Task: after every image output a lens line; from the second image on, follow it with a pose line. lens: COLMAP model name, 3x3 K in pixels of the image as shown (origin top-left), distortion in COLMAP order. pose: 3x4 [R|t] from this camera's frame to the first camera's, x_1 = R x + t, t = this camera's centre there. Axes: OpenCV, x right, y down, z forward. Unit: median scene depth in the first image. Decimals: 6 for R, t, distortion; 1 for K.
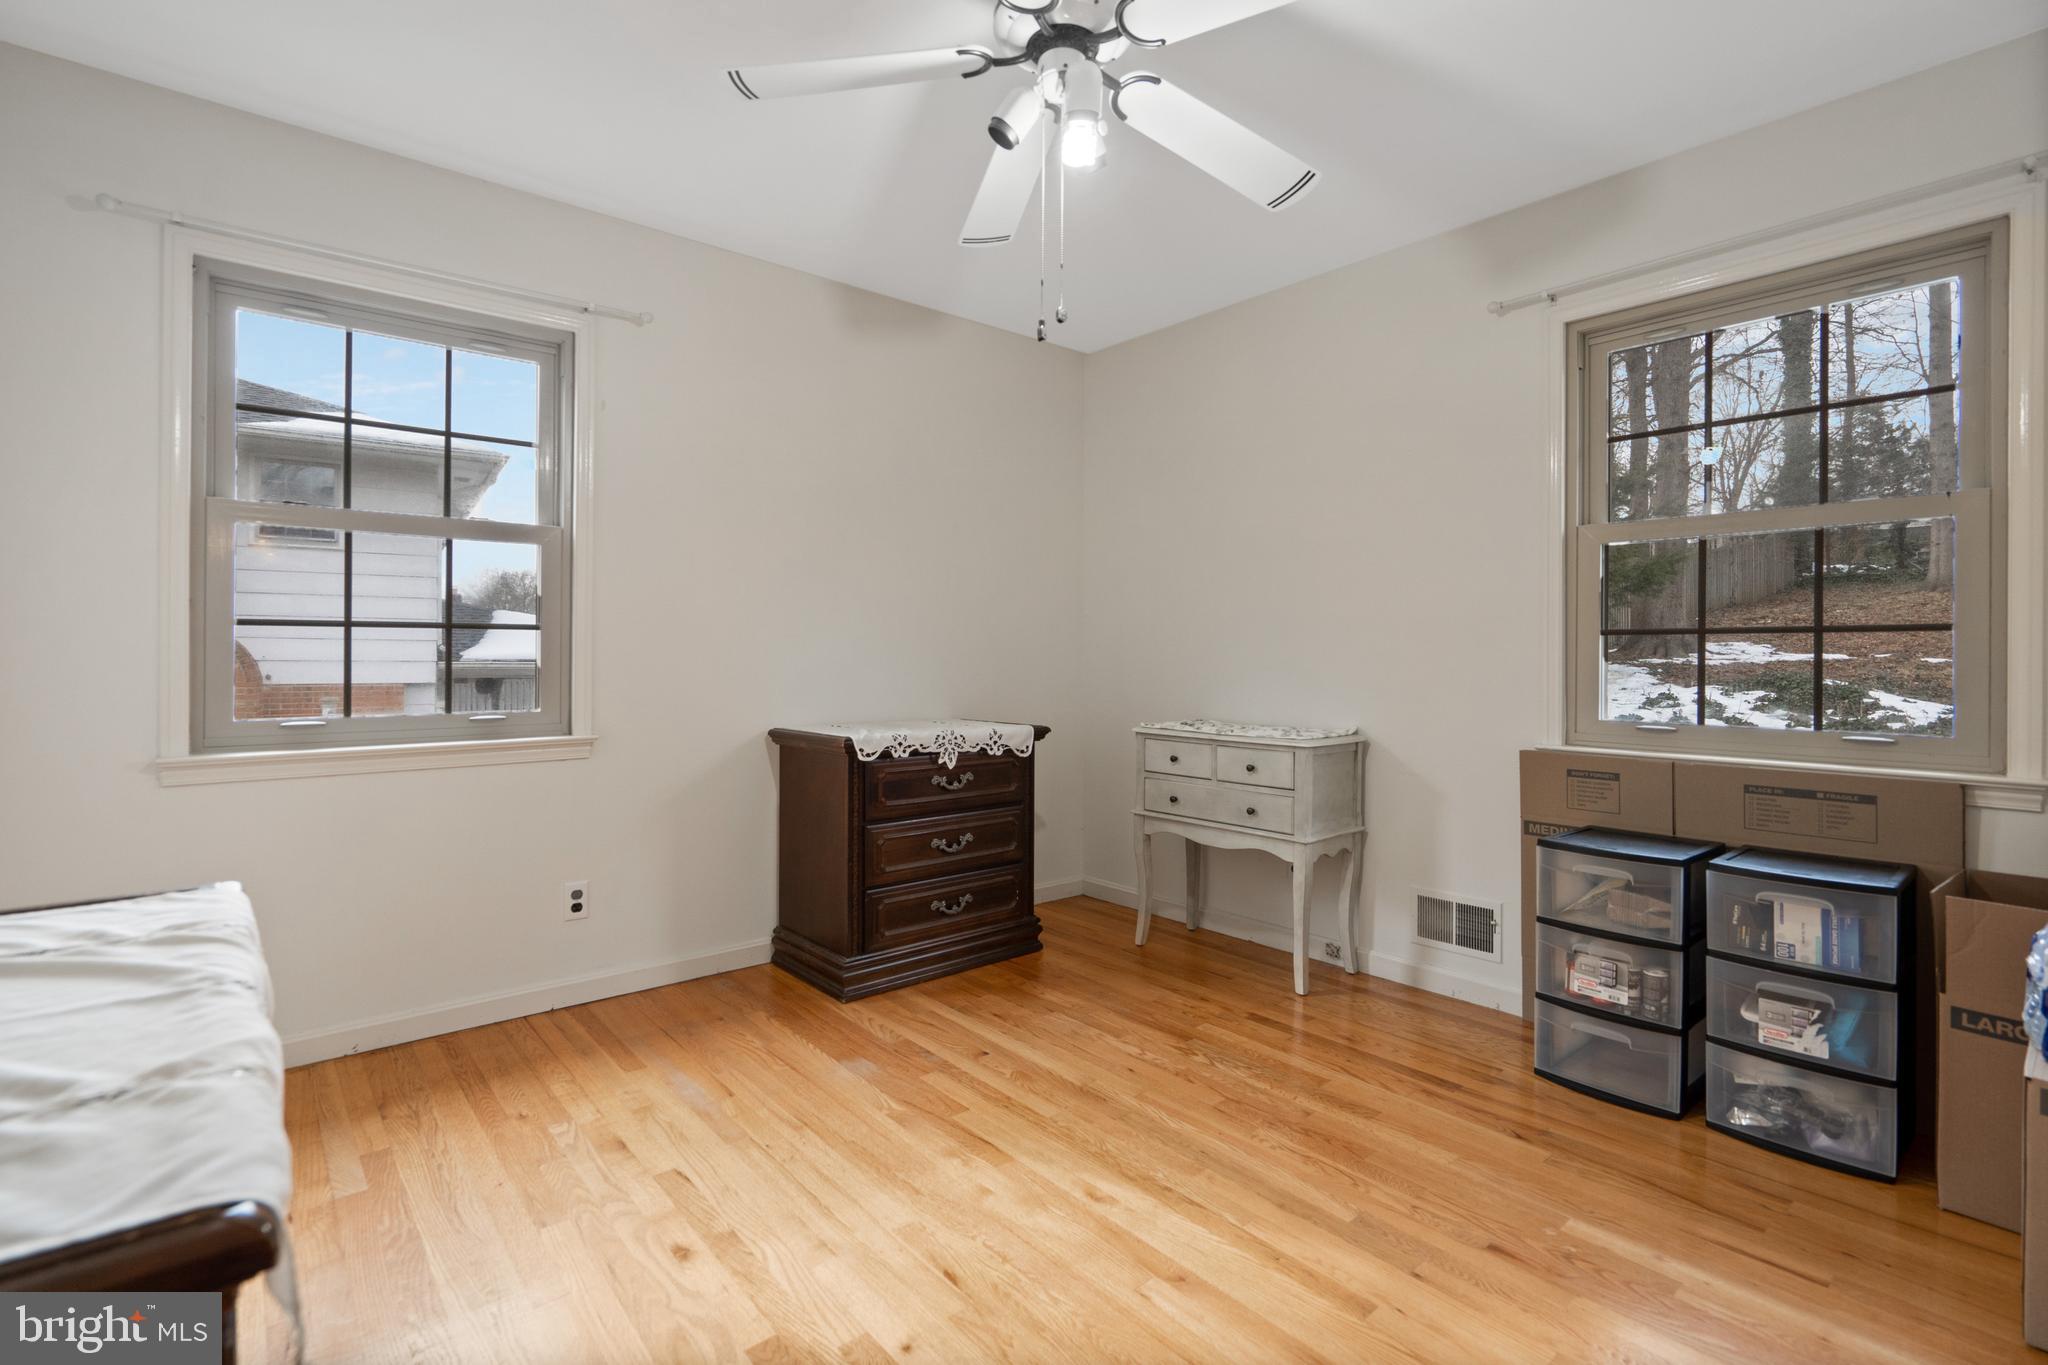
lens RADIAL K [[956.3, 0, 1013.7], [0, 956.3, 667.2], [0, 0, 1]] dist [0.003964, 0.000882]
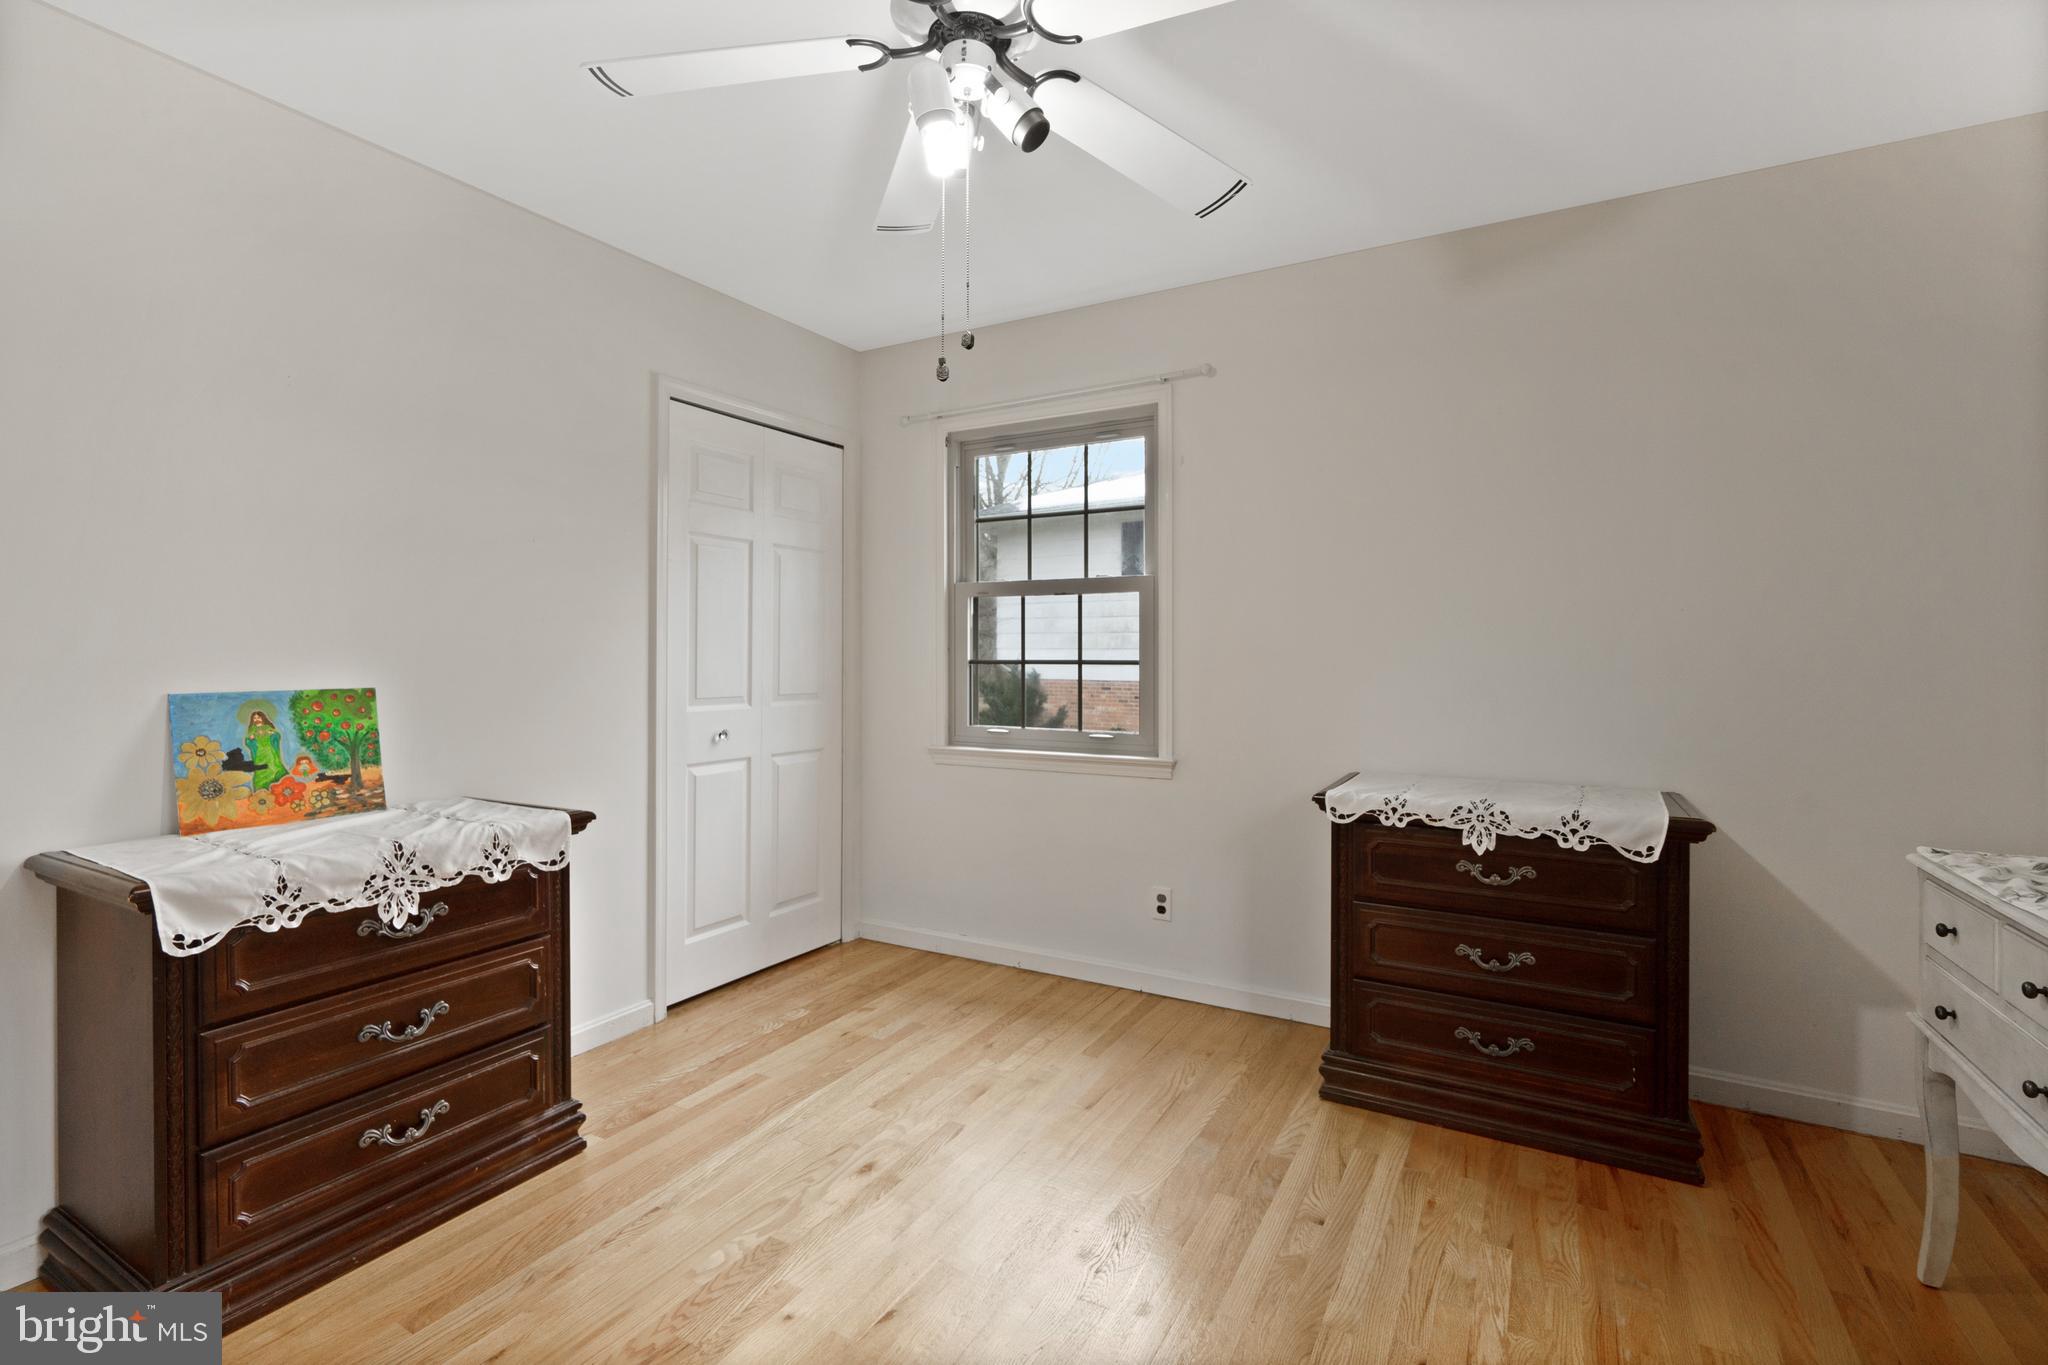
lens RADIAL K [[956.3, 0, 1007.8], [0, 956.3, 671.4], [0, 0, 1]] dist [0.003964, 0.000882]
pose [[0.331102, 0.014425, -0.943485, 0.536500], [-0.011325, 0.999872, 0.011313, -0.040999], [0.943527, 0.006939, 0.331223, 0.441732]]
